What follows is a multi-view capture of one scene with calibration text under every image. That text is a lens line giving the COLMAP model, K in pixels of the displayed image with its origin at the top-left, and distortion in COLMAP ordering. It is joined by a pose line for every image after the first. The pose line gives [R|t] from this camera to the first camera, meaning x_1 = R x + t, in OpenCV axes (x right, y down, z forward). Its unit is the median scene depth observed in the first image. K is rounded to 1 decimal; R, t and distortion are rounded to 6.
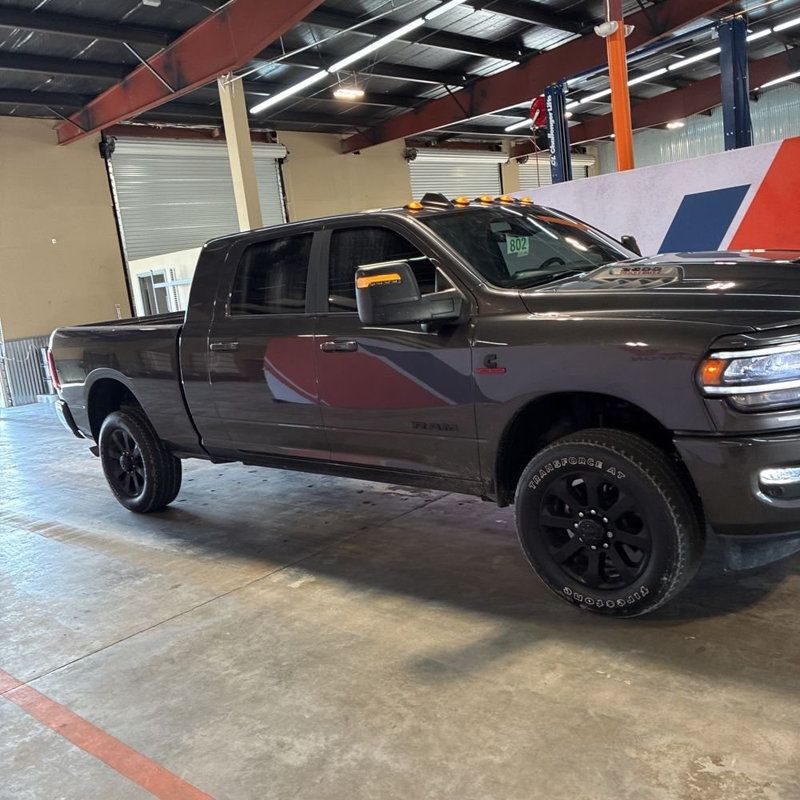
lens RADIAL K [[809.2, 0, 404.6], [0, 809.2, 399.6], [0, 0, 1]] dist [0.025452, 0.000000]
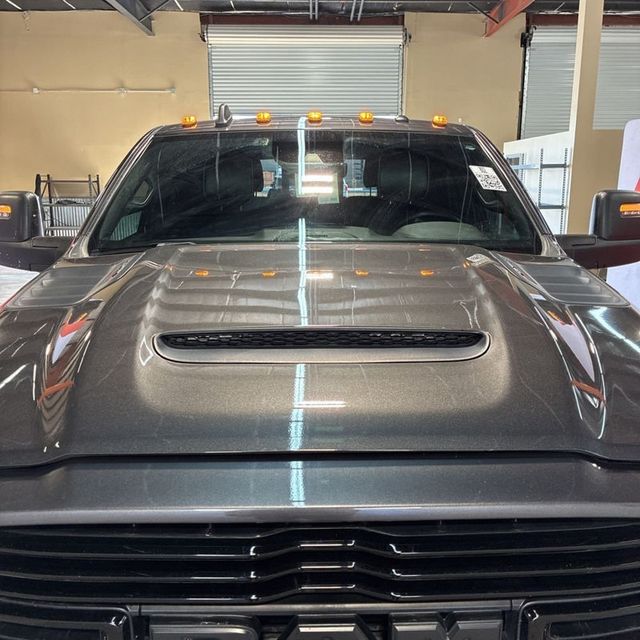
lens RADIAL K [[647.3, 0, 320.9], [0, 647.3, 318.4], [0, 0, 1]] dist [0.025452, 0.000000]
pose [[0.691908, 0.265589, -0.671362, 0.320437], [-0.193556, 0.964078, 0.181907, -0.106742], [0.695557, 0.004083, 0.718459, 0.377313]]
